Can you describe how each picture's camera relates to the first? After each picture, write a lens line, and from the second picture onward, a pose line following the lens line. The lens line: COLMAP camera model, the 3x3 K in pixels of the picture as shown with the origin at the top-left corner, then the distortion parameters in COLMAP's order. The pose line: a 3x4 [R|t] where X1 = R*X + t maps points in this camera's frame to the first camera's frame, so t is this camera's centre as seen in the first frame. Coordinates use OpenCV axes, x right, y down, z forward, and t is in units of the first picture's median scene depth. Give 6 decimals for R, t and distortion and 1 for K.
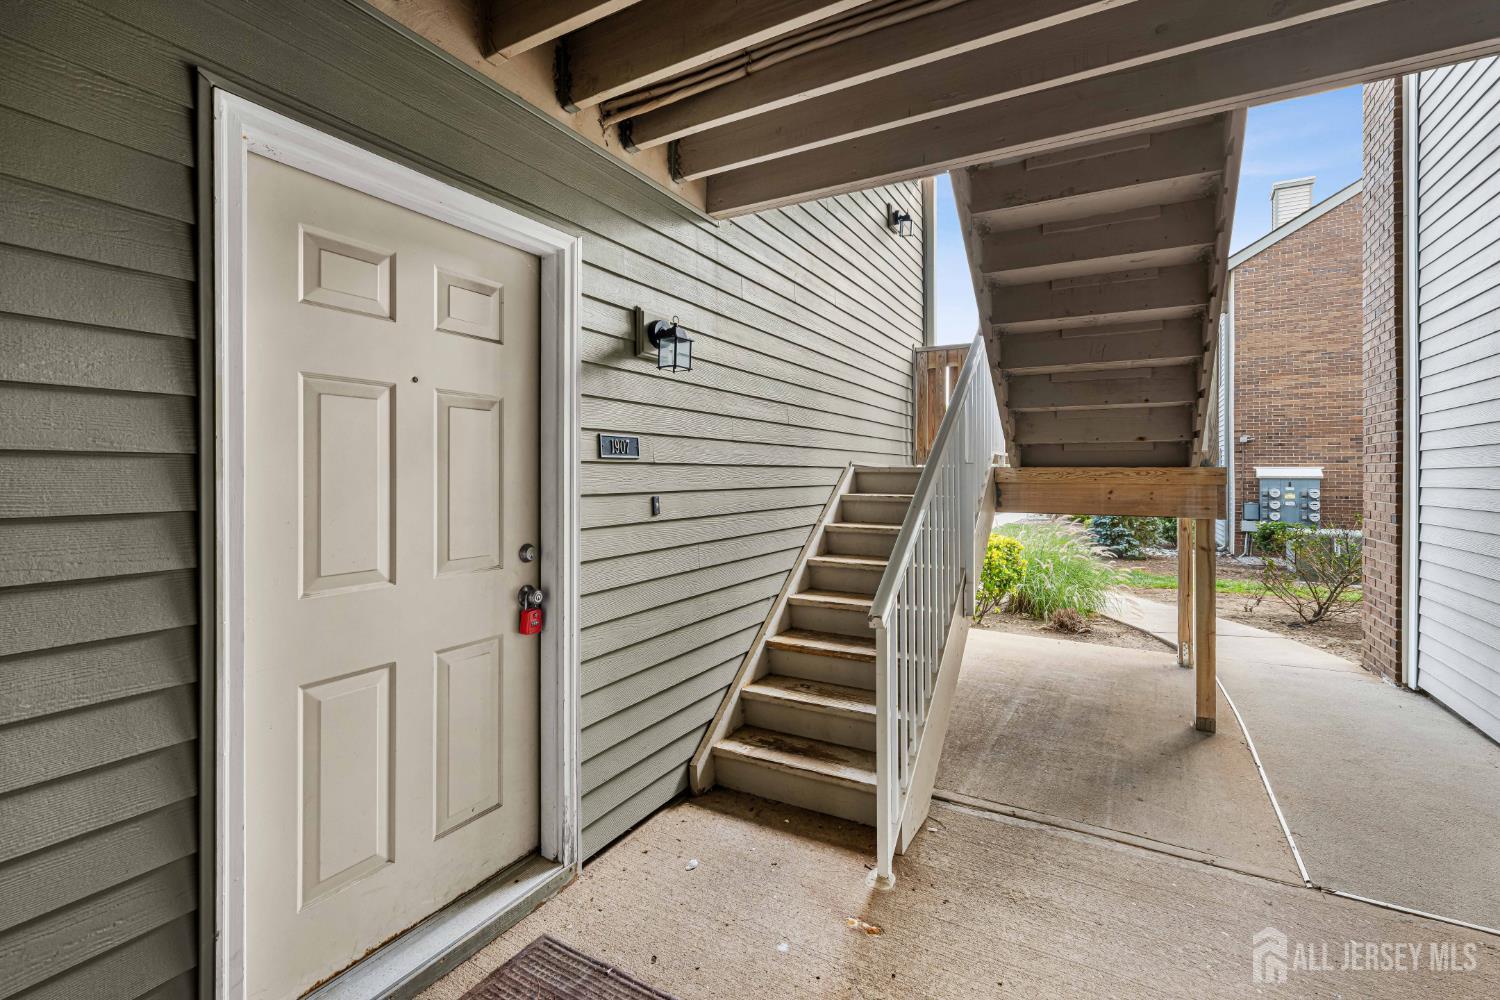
lens RADIAL K [[662.7, 0, 747.8], [0, 662.7, 473.6], [0, 0, 1]] dist [-0.000148, 0.000393]
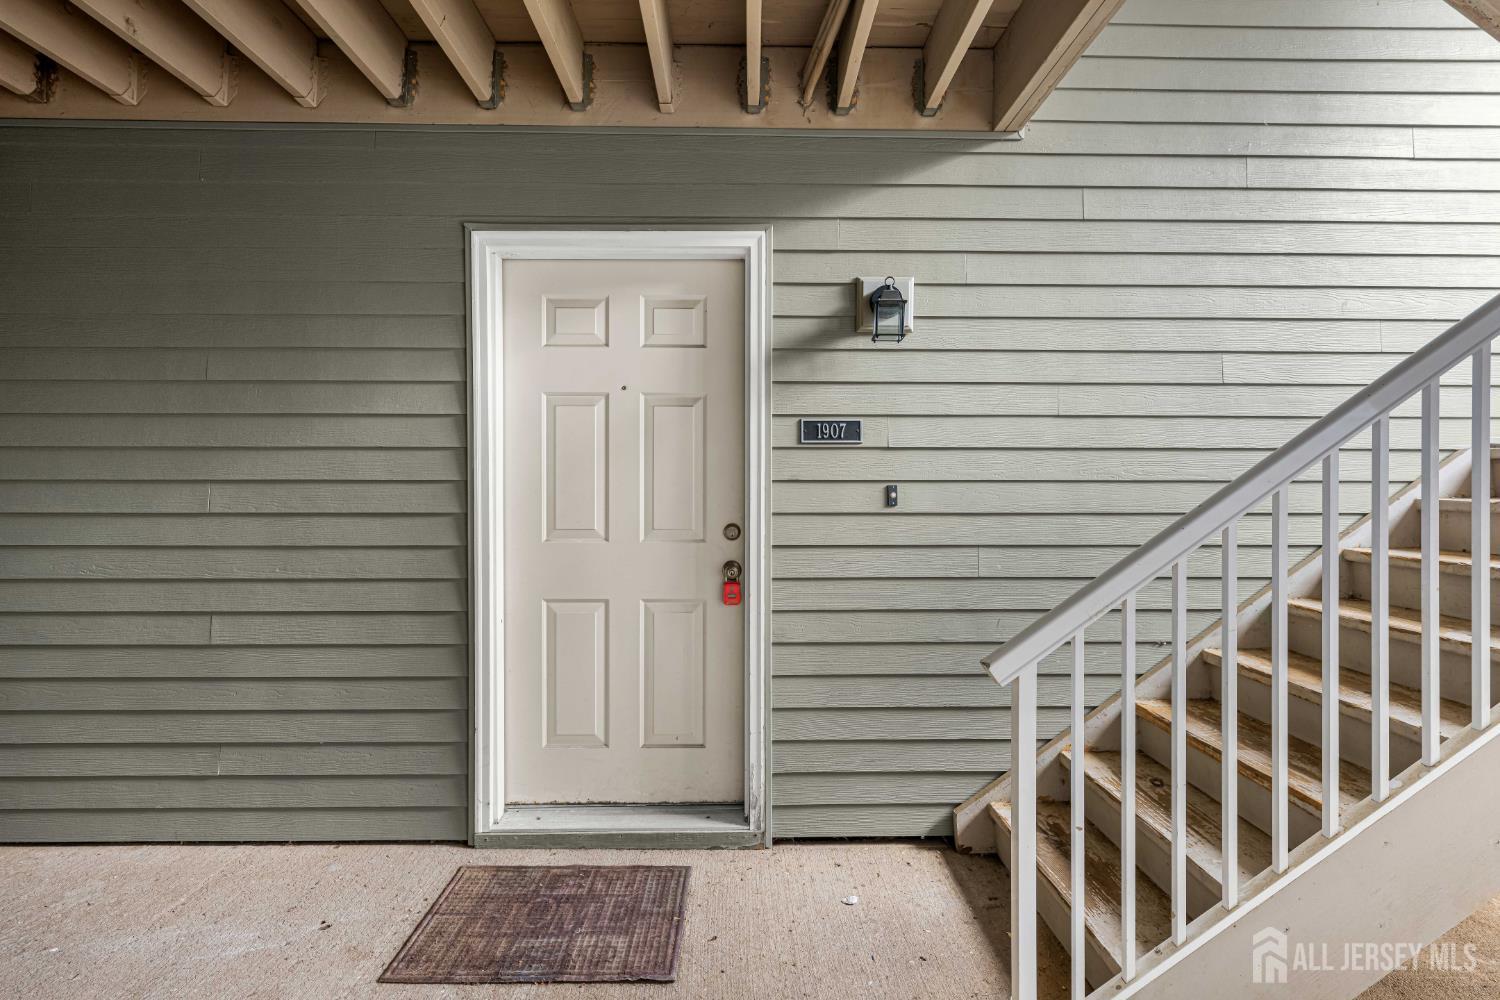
lens RADIAL K [[662.7, 0, 751.3], [0, 662.7, 487.3], [0, 0, 1]] dist [-0.000148, 0.000393]
pose [[0.510564, 0.008831, -0.859794, 0.634107], [-0.001910, 0.999956, 0.009137, 0.035293], [0.859838, -0.003022, 0.510559, 0.461318]]
